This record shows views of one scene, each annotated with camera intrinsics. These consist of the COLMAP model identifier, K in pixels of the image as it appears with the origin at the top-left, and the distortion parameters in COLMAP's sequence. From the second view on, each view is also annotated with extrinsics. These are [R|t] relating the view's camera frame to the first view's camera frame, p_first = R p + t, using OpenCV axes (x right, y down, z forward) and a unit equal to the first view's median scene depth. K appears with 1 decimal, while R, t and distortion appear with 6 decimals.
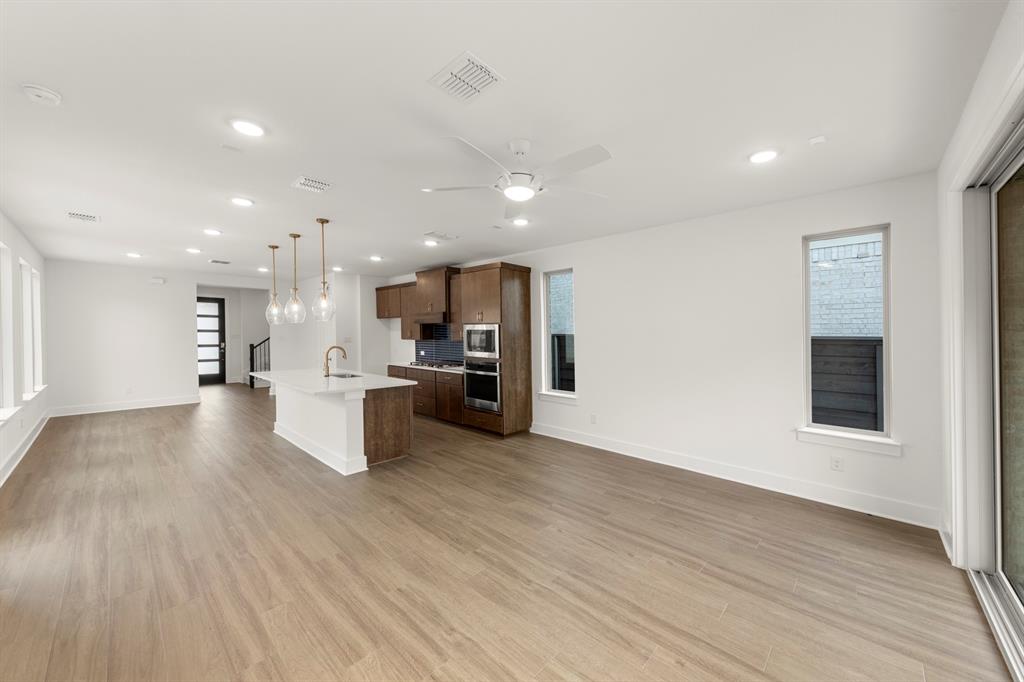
lens RADIAL K [[372.2, 0, 520.5], [0, 372.2, 340.9], [0, 0, 1]] dist [0.003806, -0.000848]
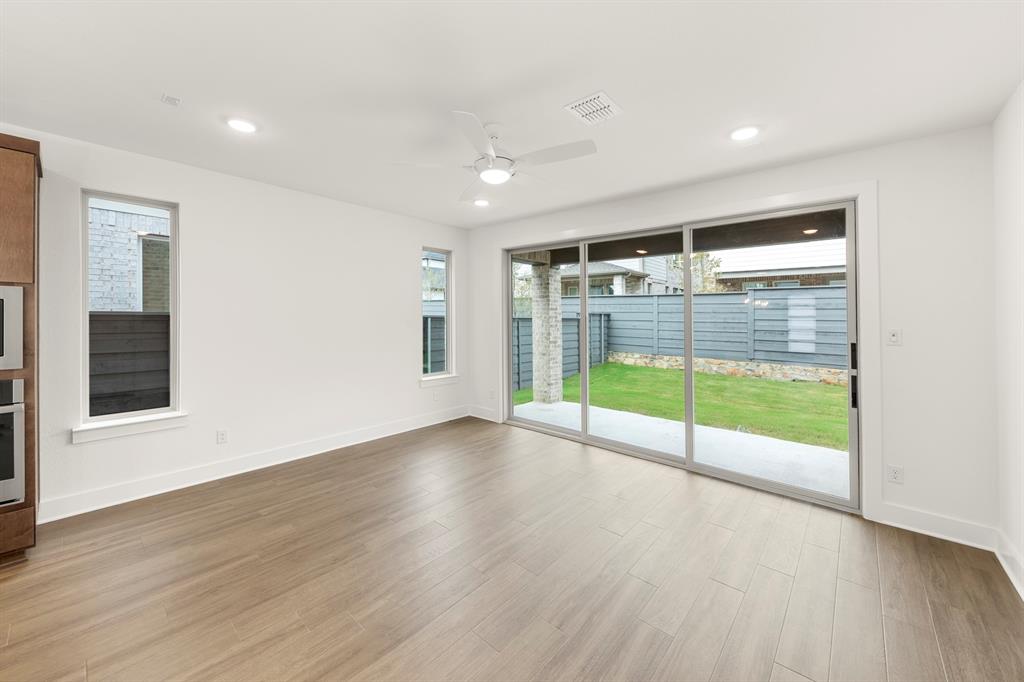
lens RADIAL K [[385.9, 0, 503.2], [0, 385.9, 305.2], [0, 0, 1]] dist [0.008397, -0.000406]
pose [[-0.007341, 0.021253, 0.999747, -0.347213], [0.005923, 0.999758, -0.021210, -0.008191], [-0.999956, 0.005766, -0.007465, 0.326226]]
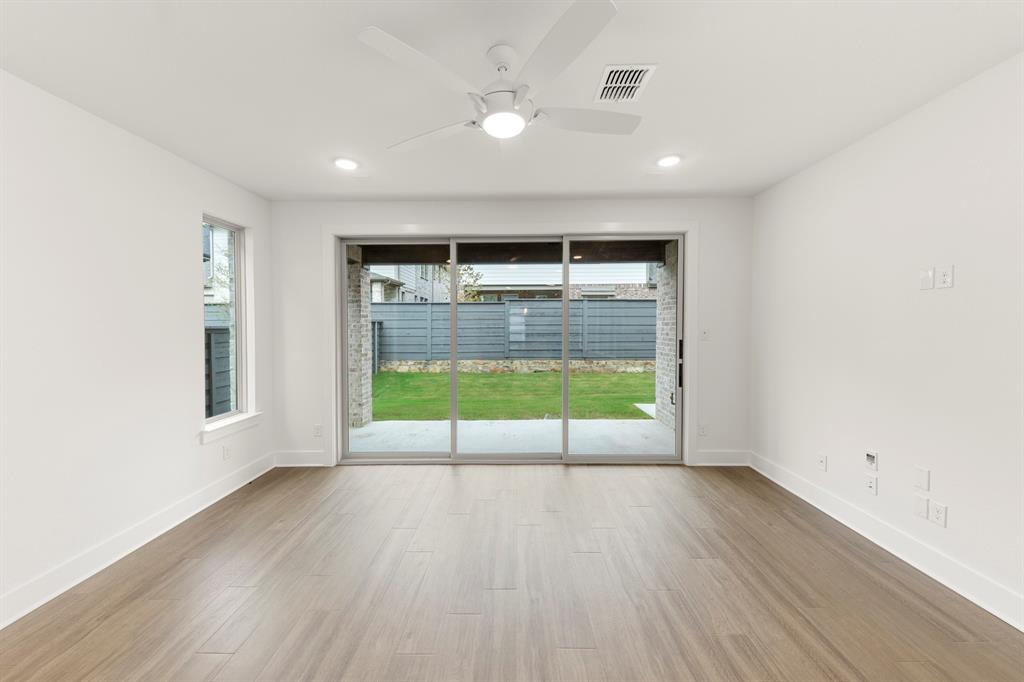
lens RADIAL K [[372.2, 0, 510.7], [0, 372.2, 319.4], [0, 0, 1]] dist [0.003806, -0.000848]
pose [[-0.663906, 0.007372, 0.747779, -0.183043], [0.013186, 0.999911, 0.001850, -0.008382], [-0.747699, 0.011088, -0.663945, 0.487394]]
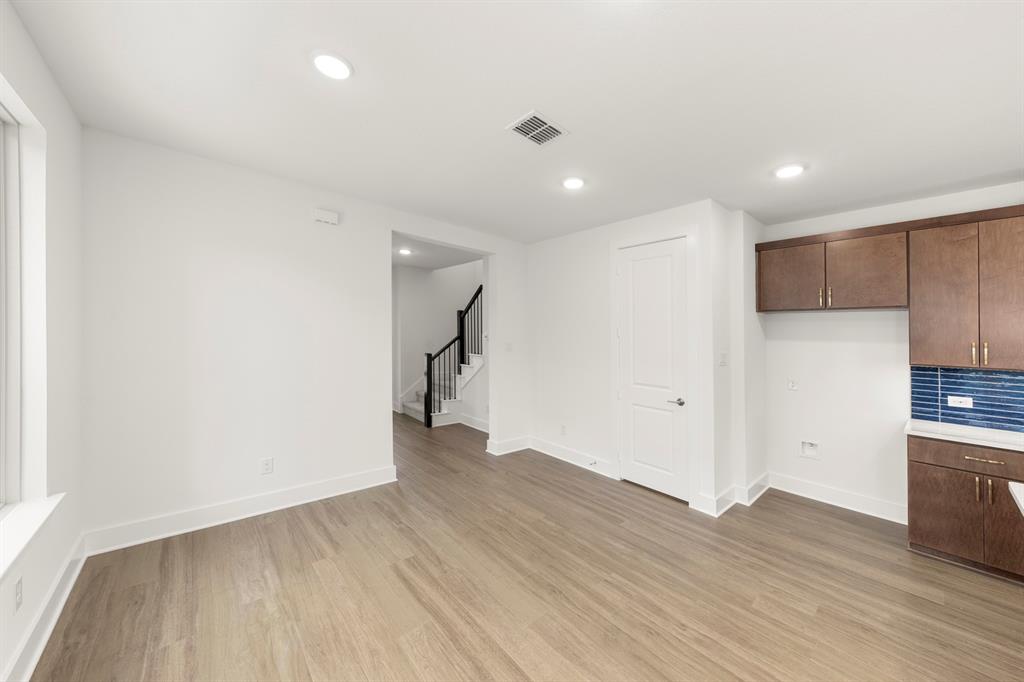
lens RADIAL K [[351.1, 0, 520.4], [0, 351.1, 352.6], [0, 0, 1]] dist [0.003104, -0.000948]
pose [[0.994823, 0.028836, -0.097447, -0.697707], [-0.026533, 0.999339, 0.024846, -0.015647], [0.098099, -0.022132, 0.994931, 0.604791]]
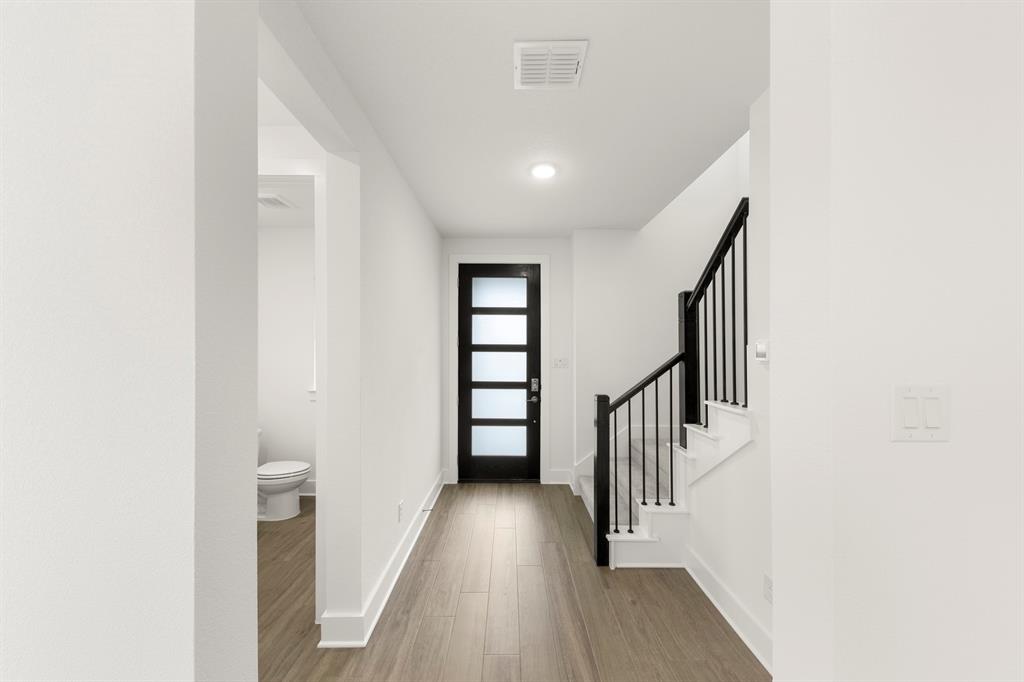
lens RADIAL K [[351.1, 0, 511.6], [0, 351.1, 365.1], [0, 0, 1]] dist [0.003104, -0.000948]
pose [[0.675318, 0.022793, -0.737174, -0.782269], [-0.003992, 0.999621, 0.027251, -0.027568], [0.737516, -0.015460, 0.675153, 1.055674]]
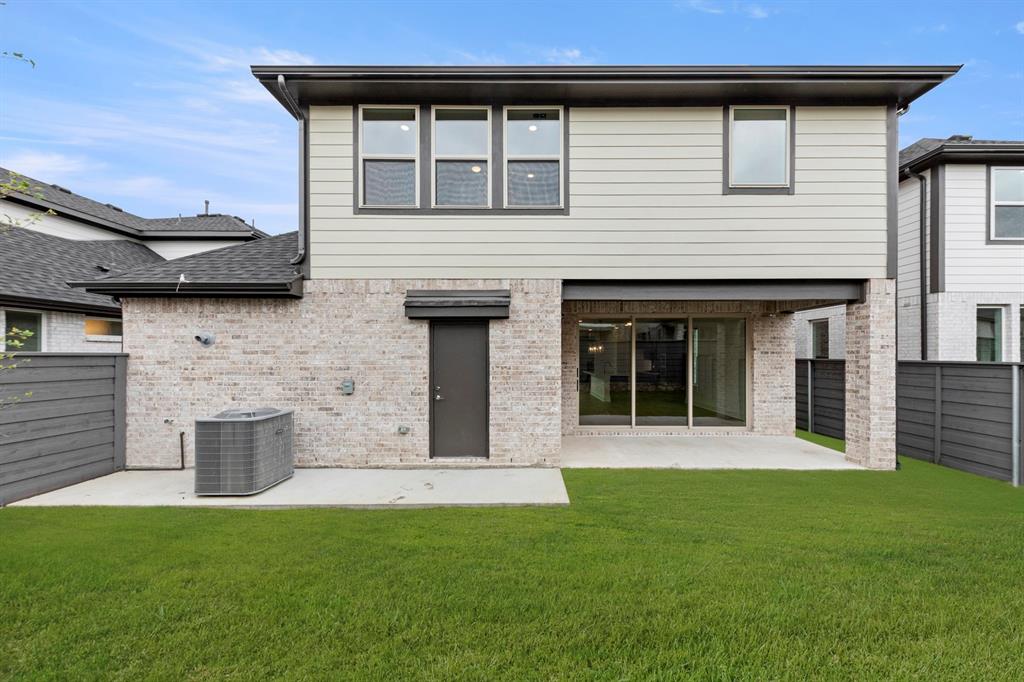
lens RADIAL K [[351.1, 0, 526.2], [0, 351.1, 361.1], [0, 0, 1]] dist [0.003104, -0.000948]
pose [[0.674066, 0.006032, -0.738646, 0.698443], [-0.006654, 0.999976, 0.002094, 0.003610], [0.738641, 0.003503, 0.674090, -0.813826]]
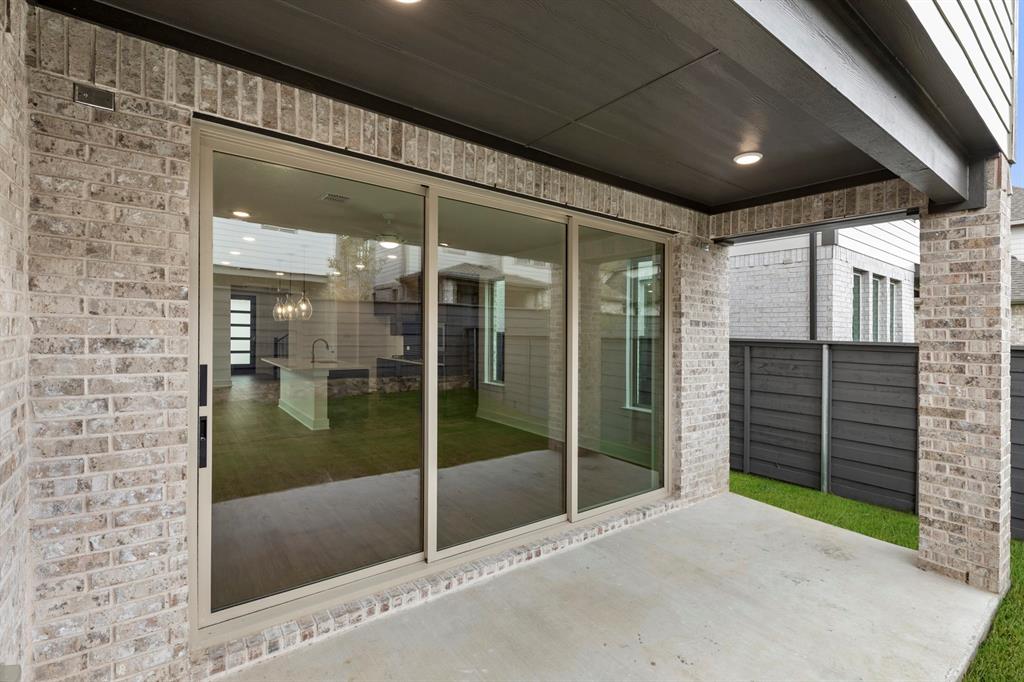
lens RADIAL K [[440.4, 0, 513.1], [0, 440.4, 337.5], [0, 0, 1]] dist [0.006692, -0.006253]
pose [[0.985983, 0.017050, -0.165974, 0.290633], [-0.018436, 0.999807, -0.006815, 0.004873], [0.165826, 0.009779, 0.986107, -0.273247]]
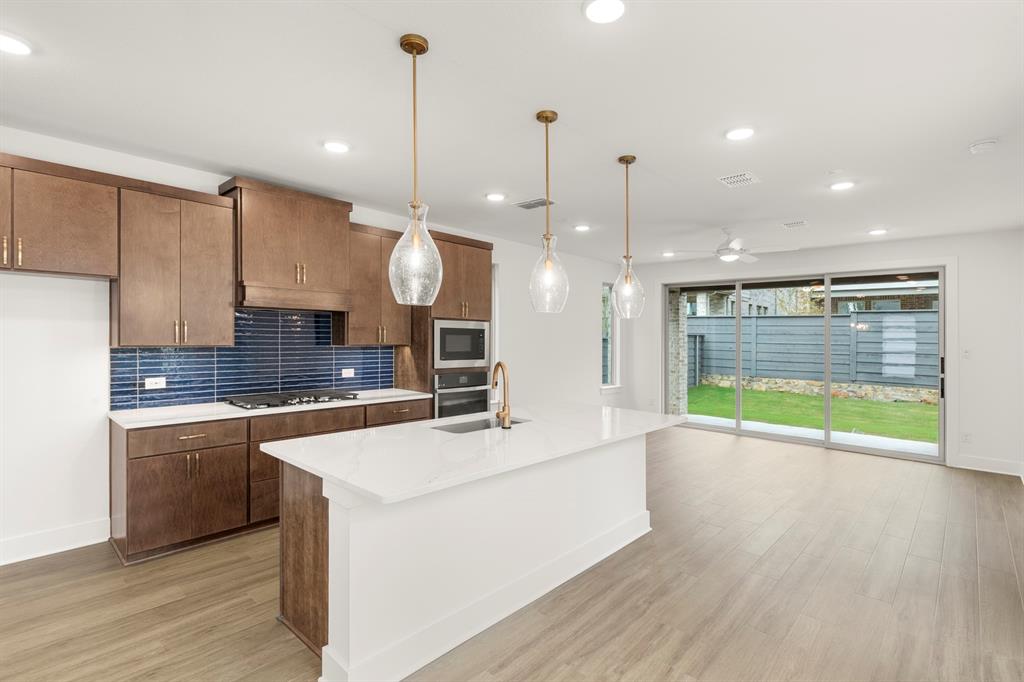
lens RADIAL K [[489.4, 0, 509.7], [0, 489.4, 326.9], [0, 0, 1]] dist [-0.001348, -0.000741]
pose [[0.008686, 0.010545, 0.999907, -0.753532], [0.000644, 0.999944, -0.010551, -0.017186], [-0.999962, 0.000736, 0.008678, 0.662346]]
